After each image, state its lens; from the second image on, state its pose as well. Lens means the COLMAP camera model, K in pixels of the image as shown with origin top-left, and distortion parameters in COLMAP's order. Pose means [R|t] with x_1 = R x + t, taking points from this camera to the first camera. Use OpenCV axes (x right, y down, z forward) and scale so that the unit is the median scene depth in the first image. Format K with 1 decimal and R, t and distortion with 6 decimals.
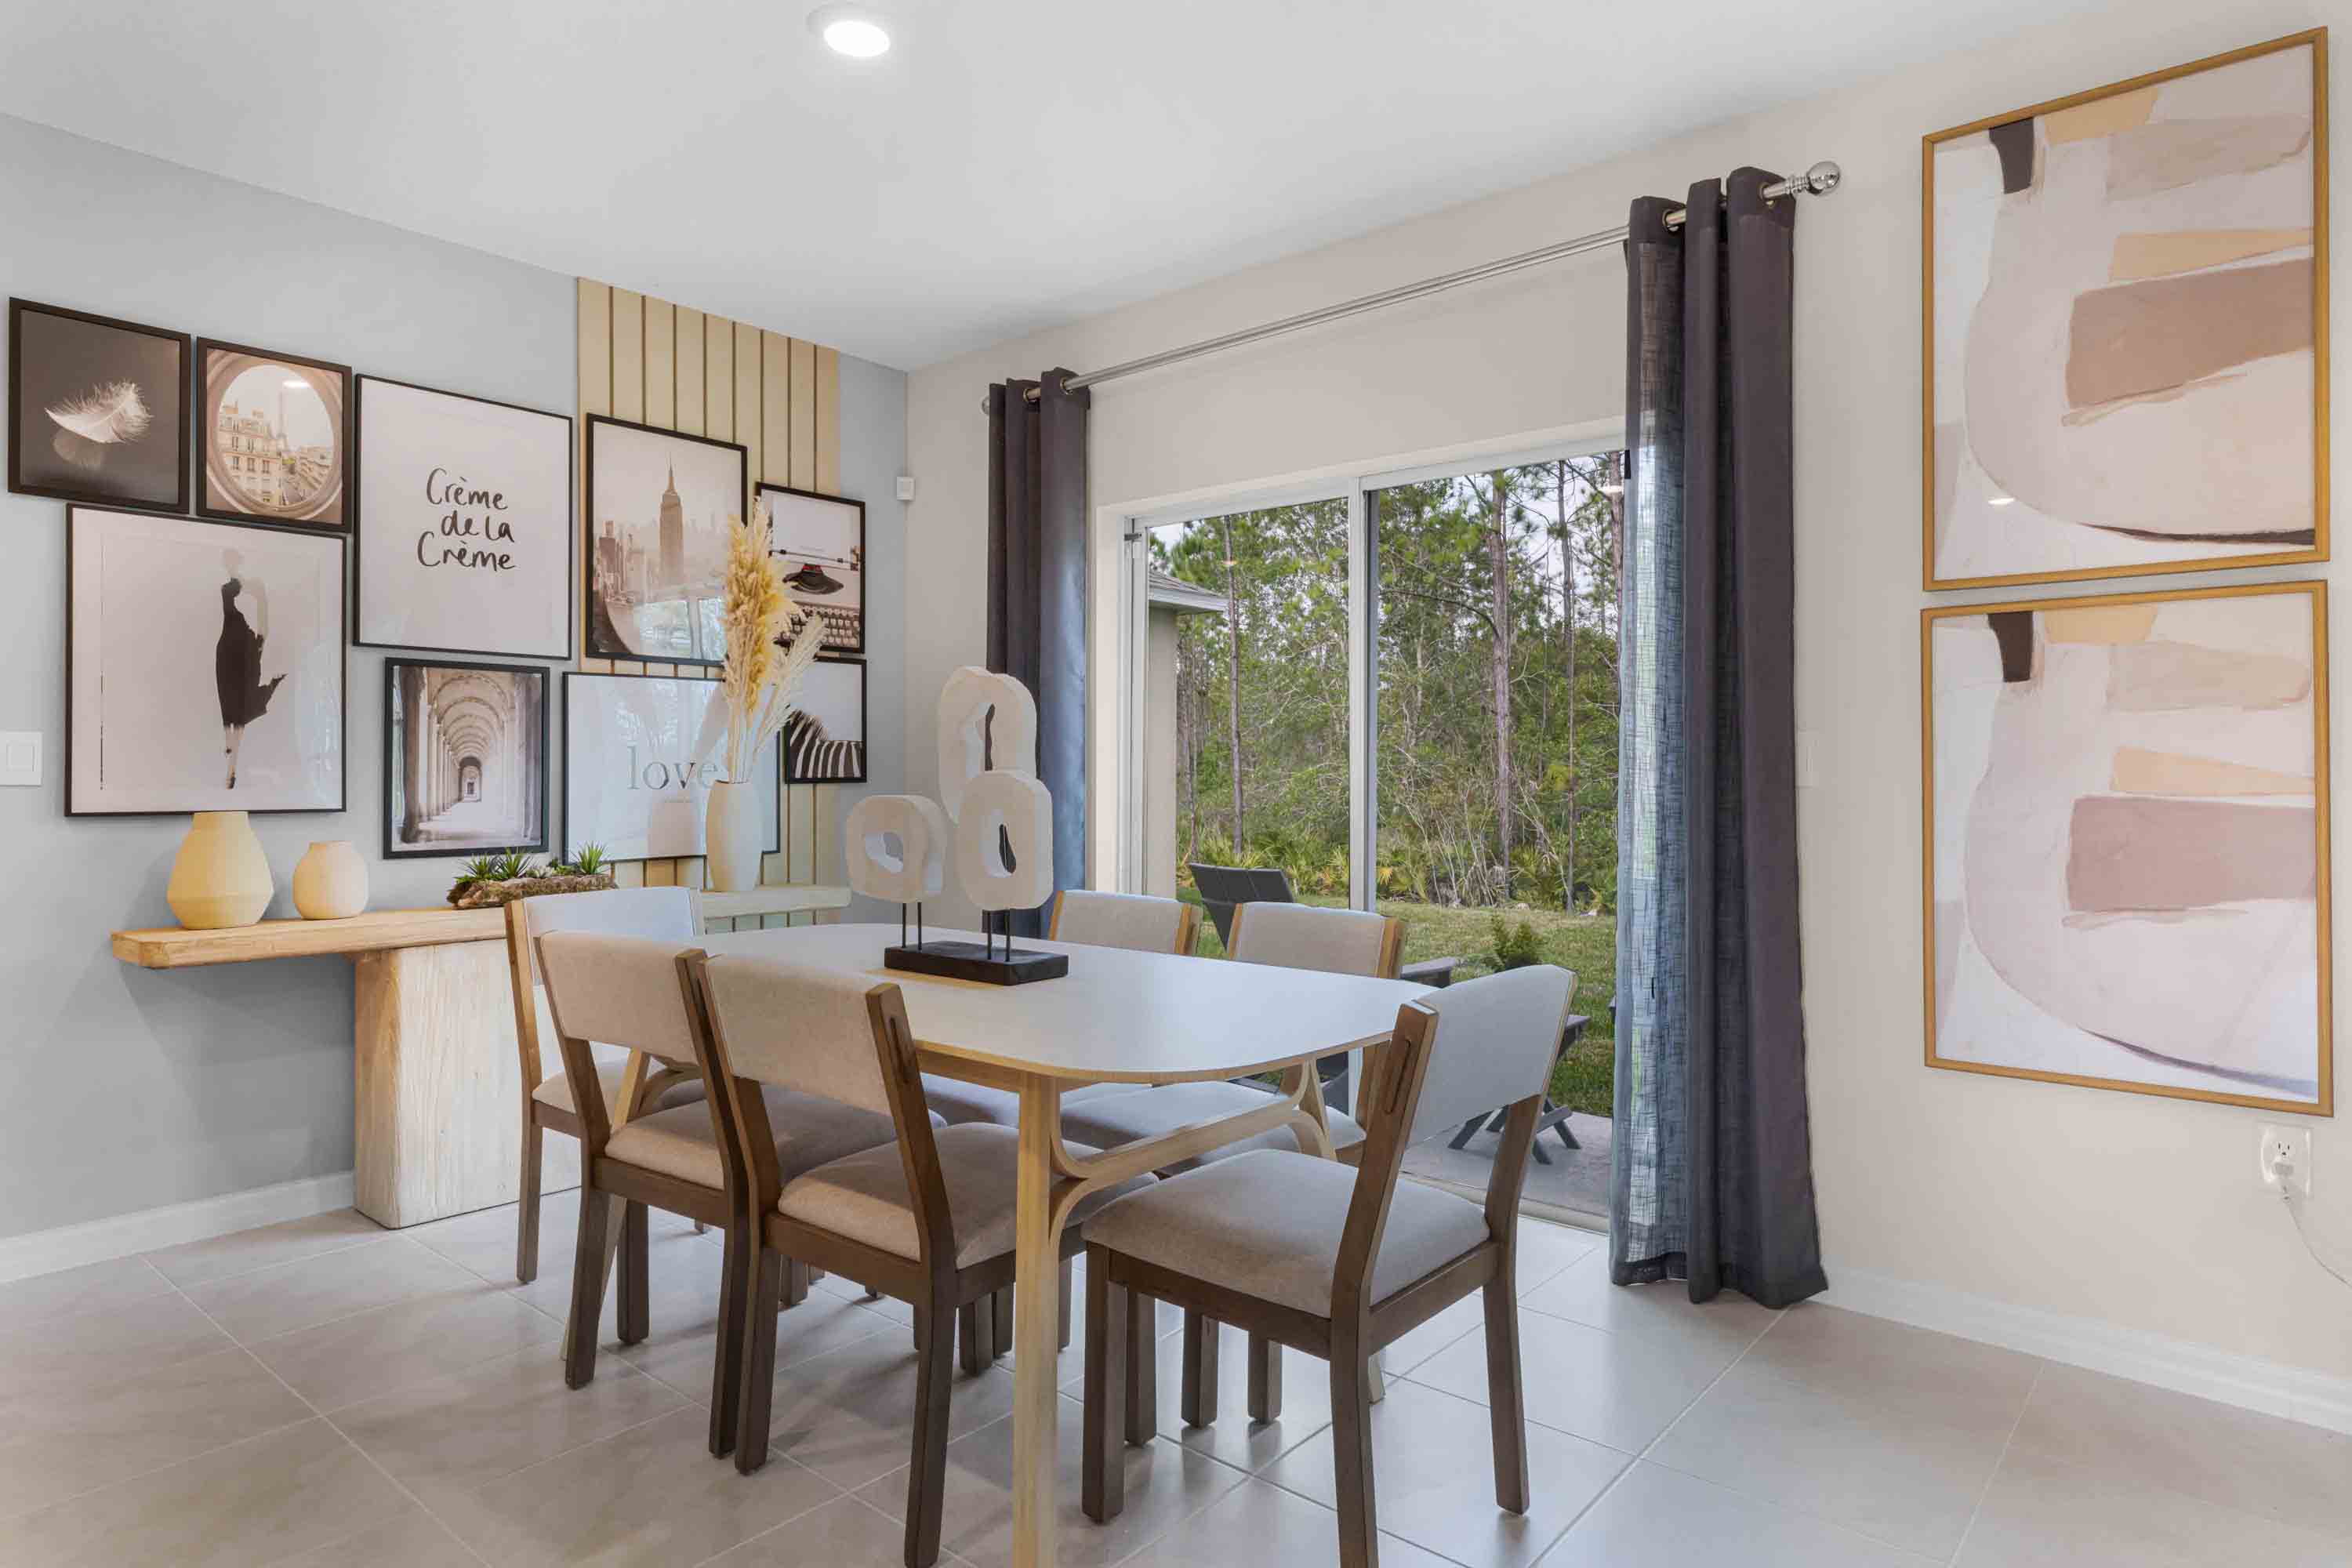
lens RADIAL K [[1340.4, 0, 1175.4], [0, 1340.4, 760.1], [0, 0, 1]] dist [-0.003556, 0.000447]
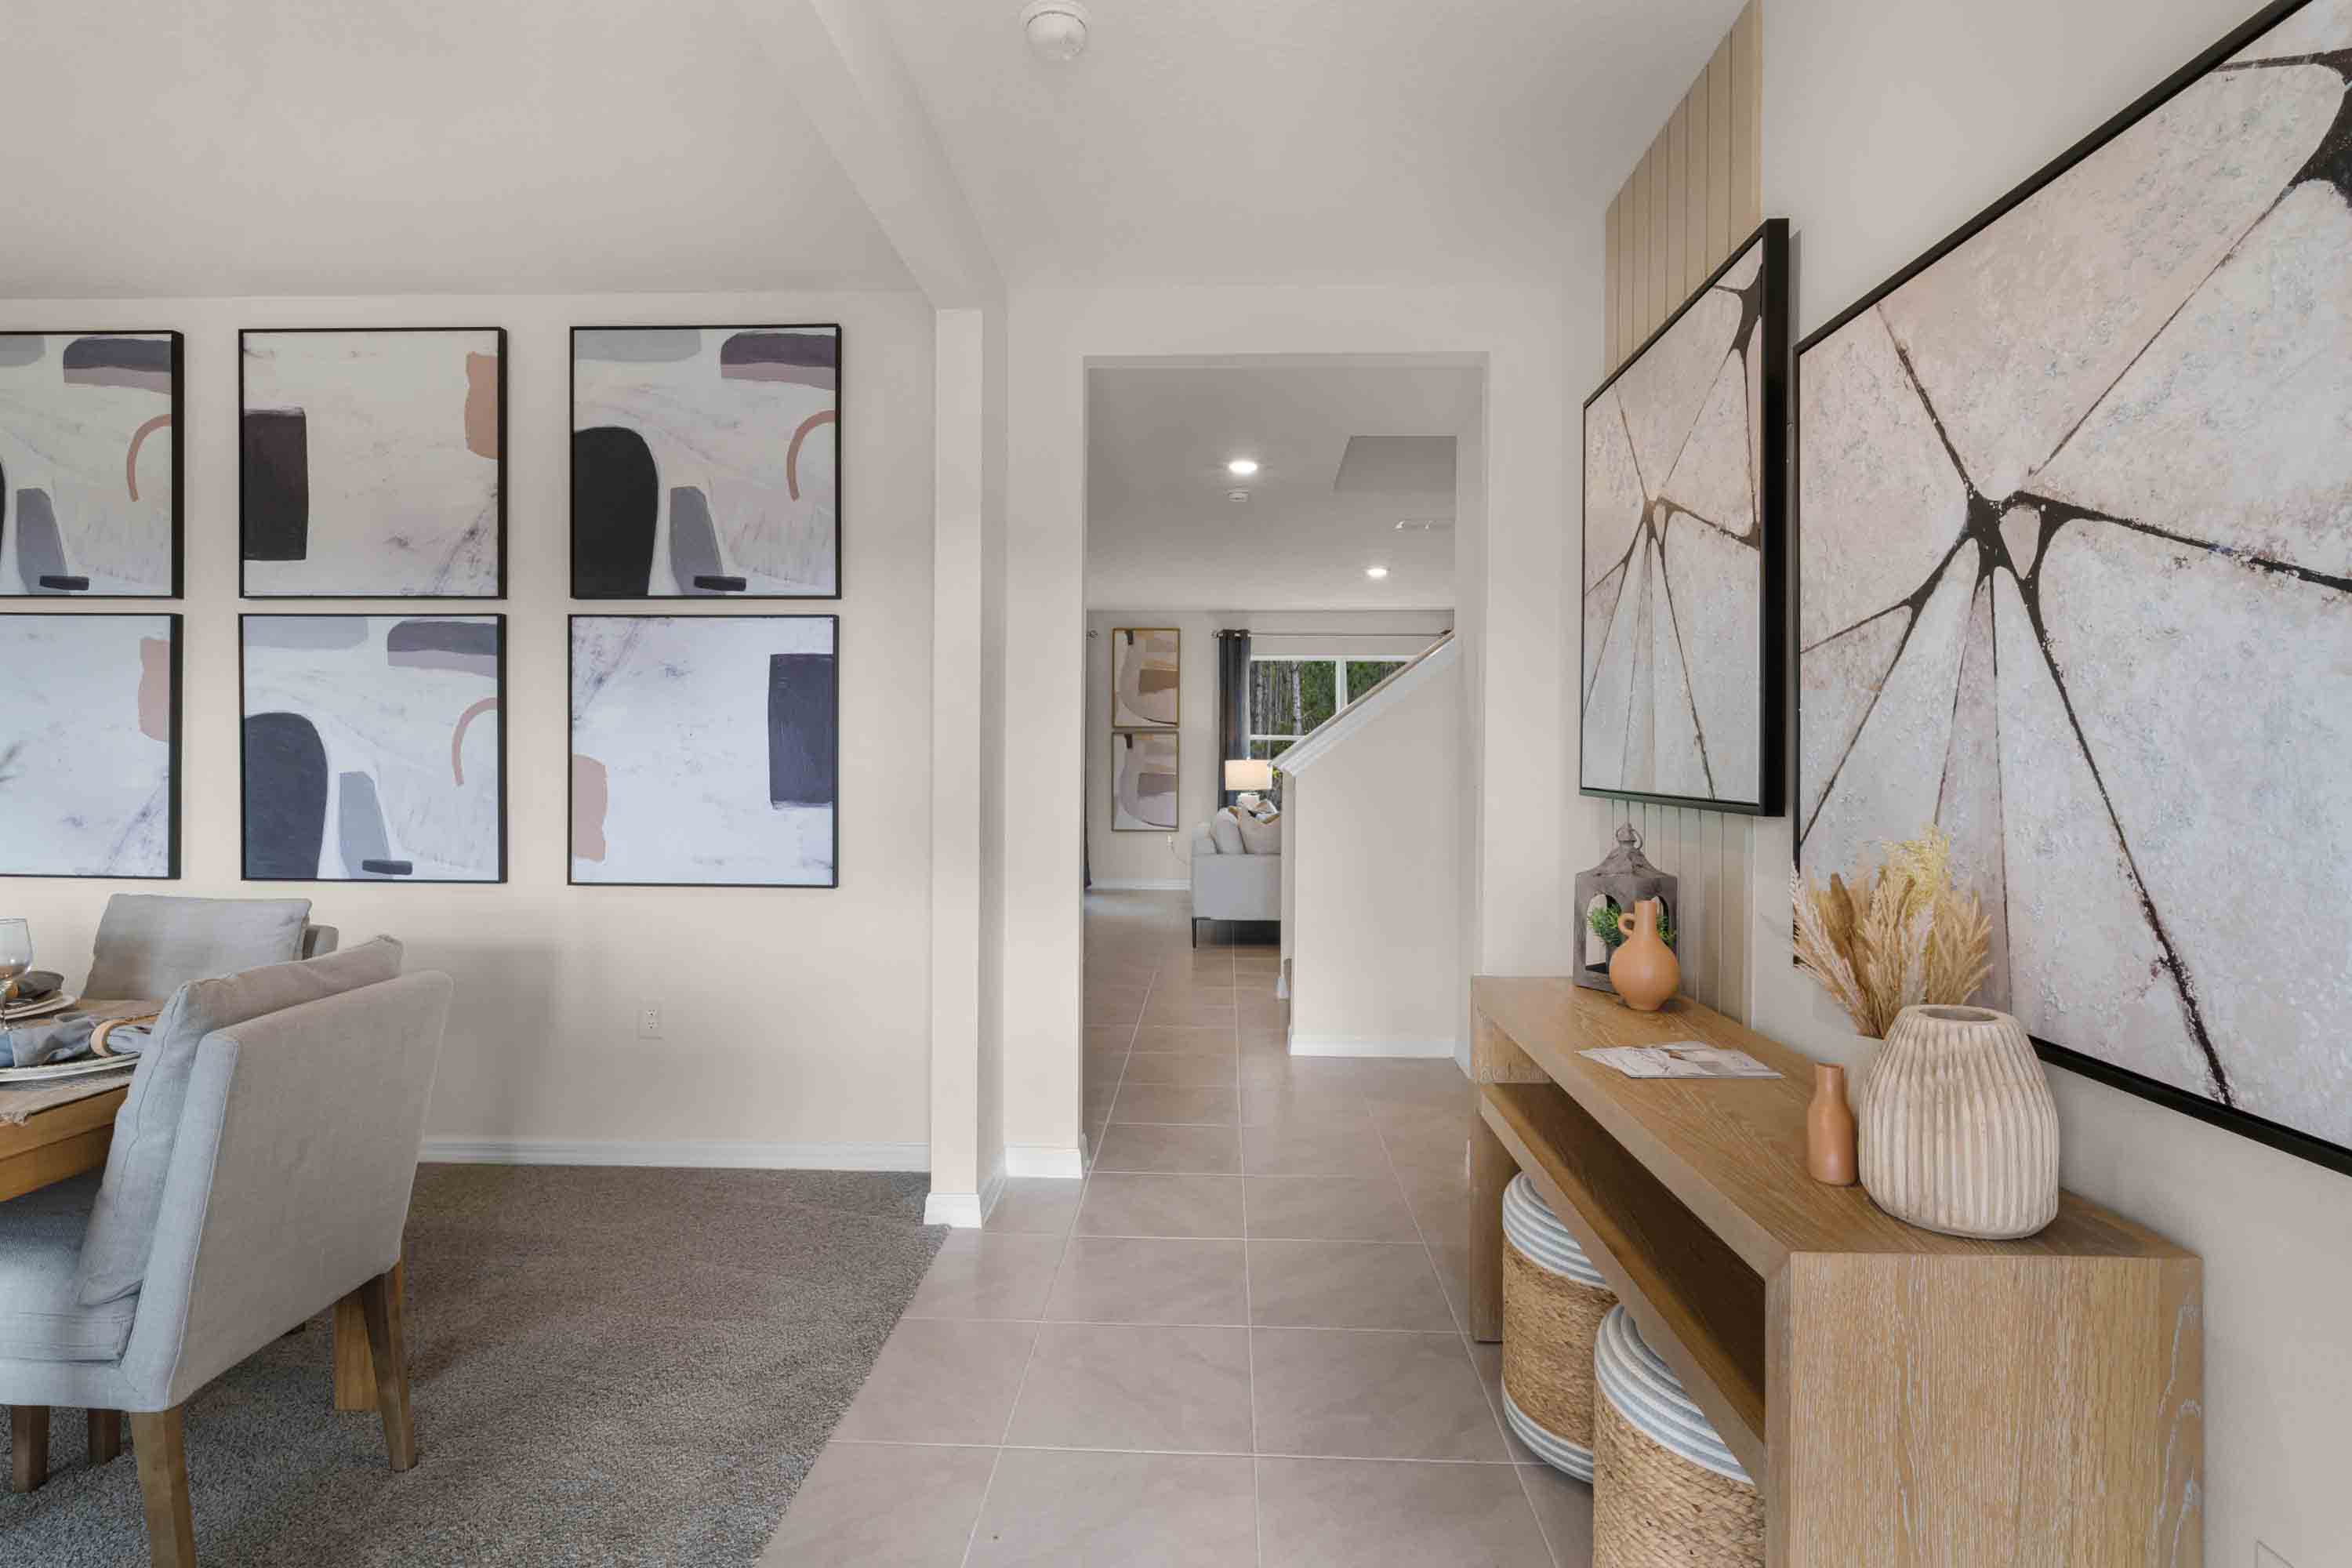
lens RADIAL K [[913.4, 0, 1184.8], [0, 913.4, 773.0], [0, 0, 1]] dist [0.000748, -0.000466]
pose [[0.789069, 0.000273, 0.614304, -1.020104], [-0.009146, 0.999894, 0.011304, -0.009087], [-0.614236, -0.014538, 0.788988, -1.419367]]
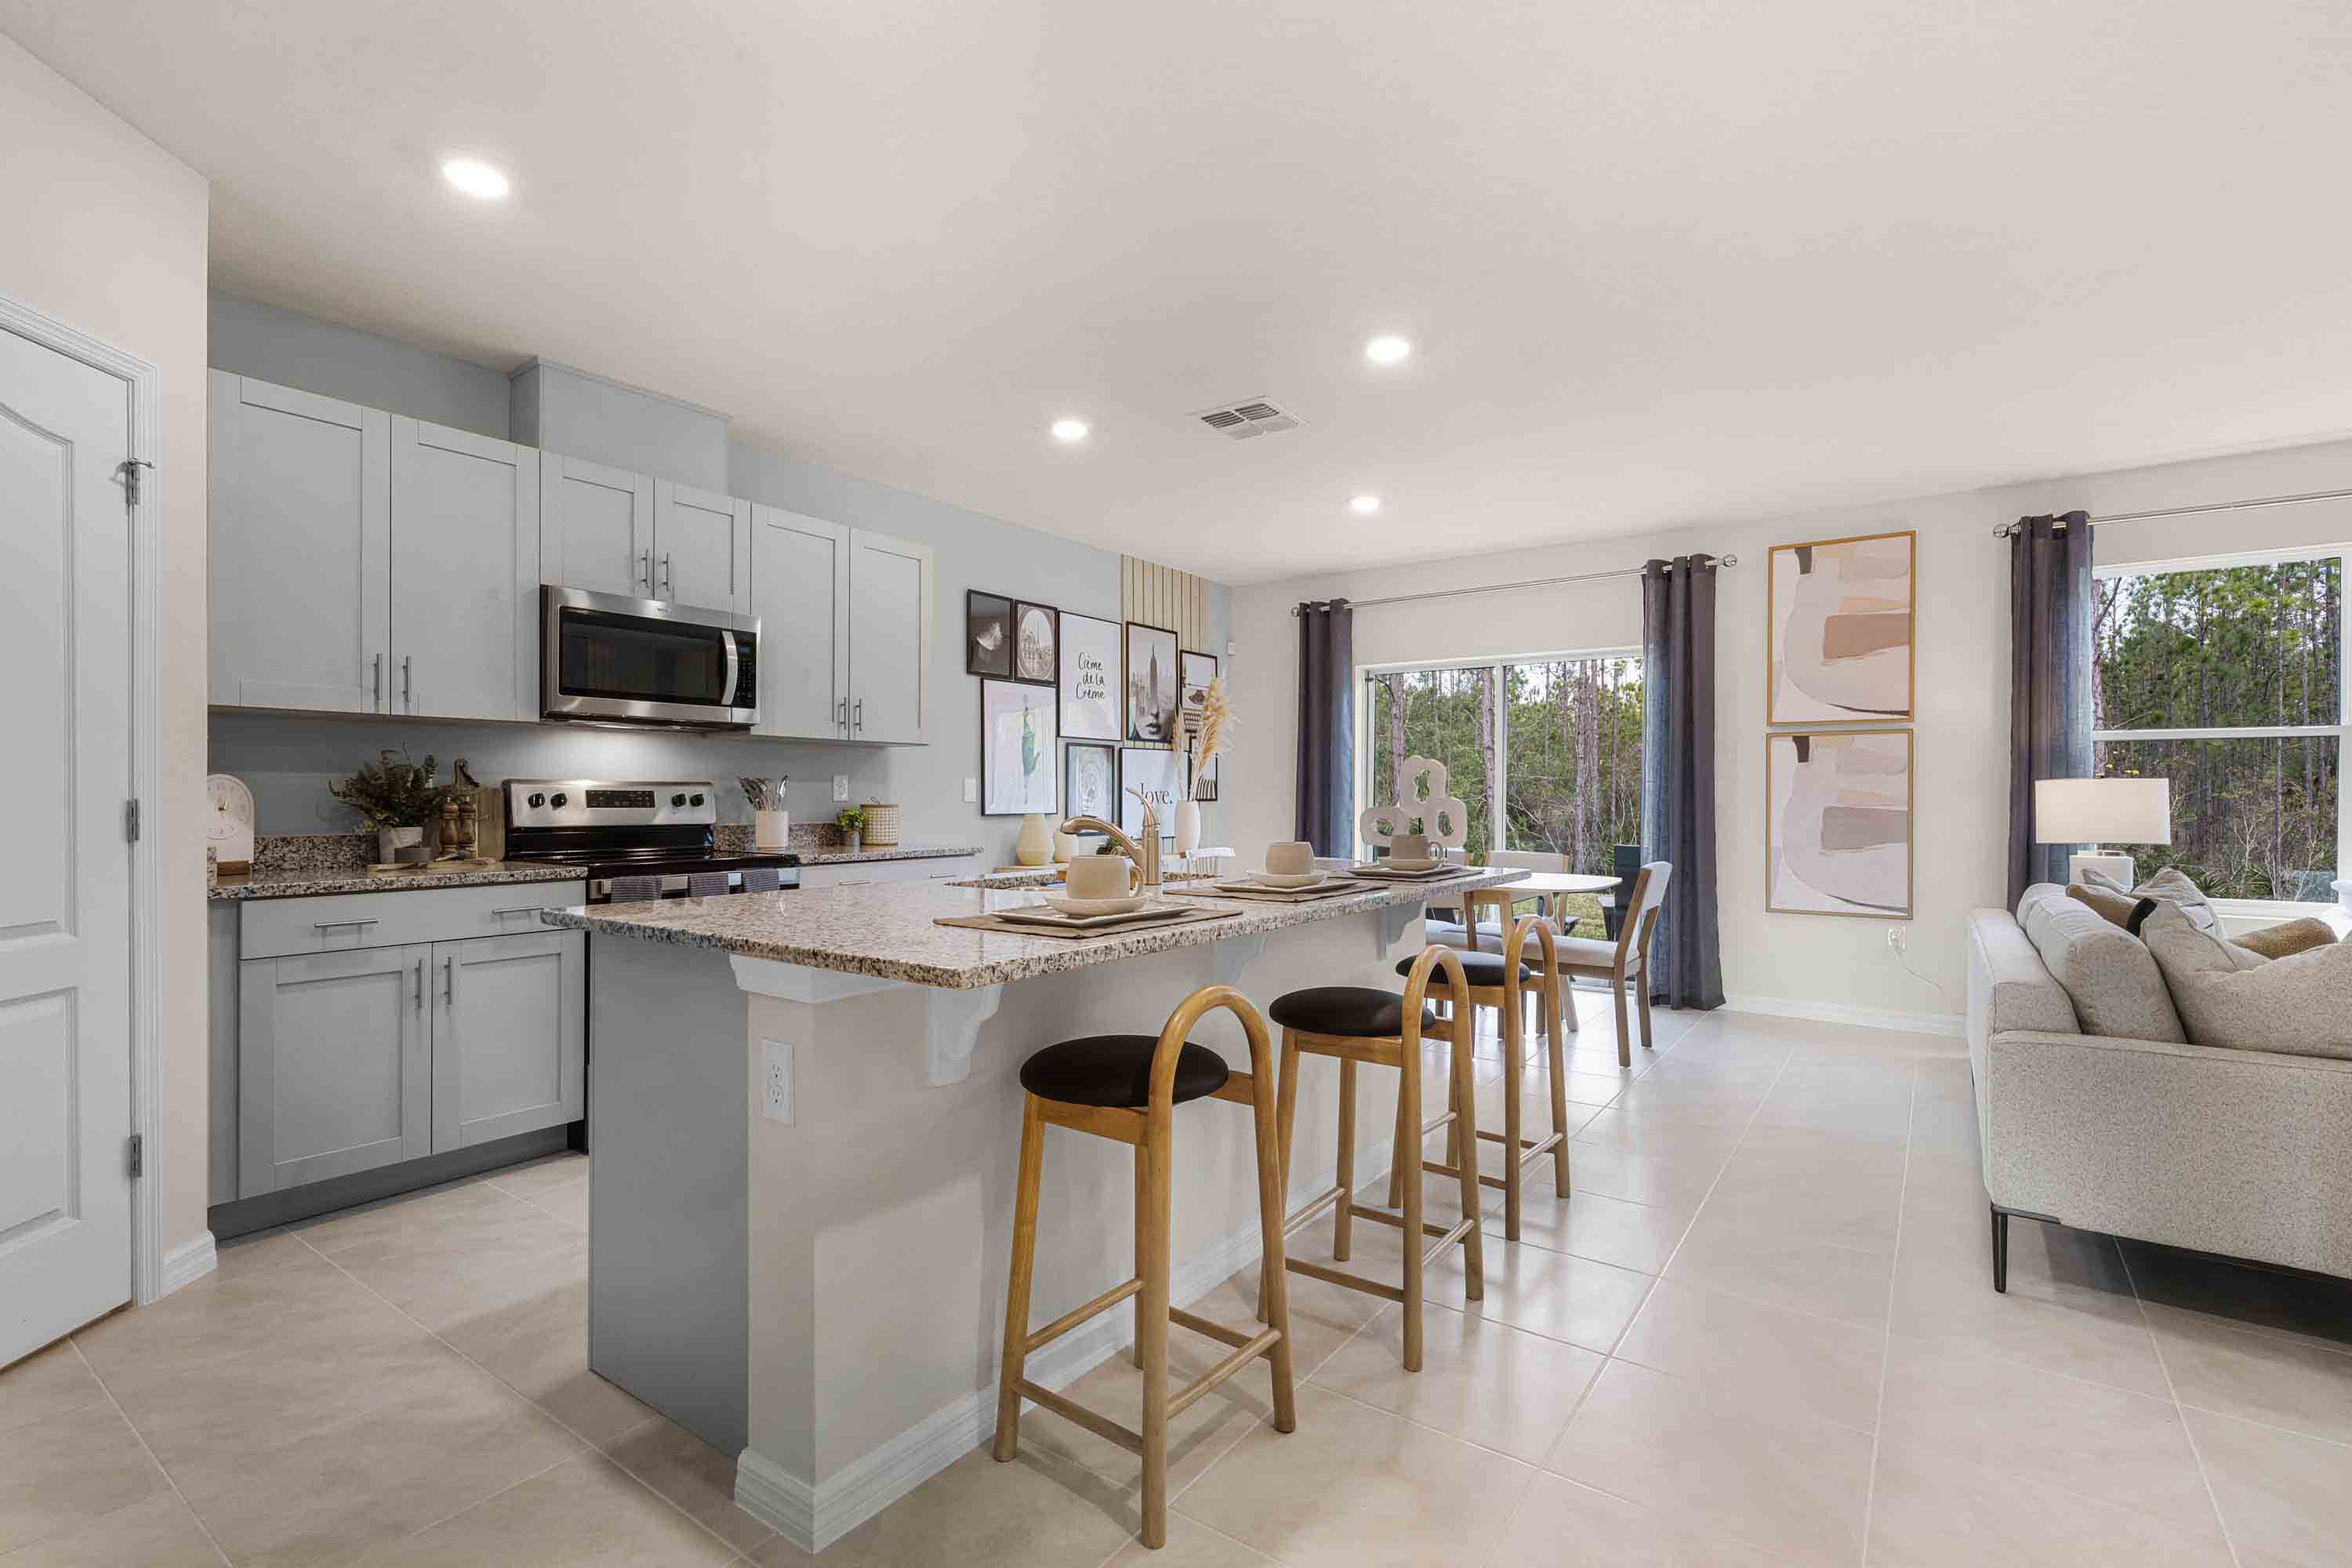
lens RADIAL K [[1071.3, 0, 1171.8], [0, 1071.3, 802.6], [0, 0, 1]] dist [-0.000361, -0.000056]
pose [[0.997443, 0.001060, 0.071465, -0.630218], [-0.002194, 0.999873, 0.015795, -0.009051], [-0.071439, -0.015912, 0.997318, -0.839634]]
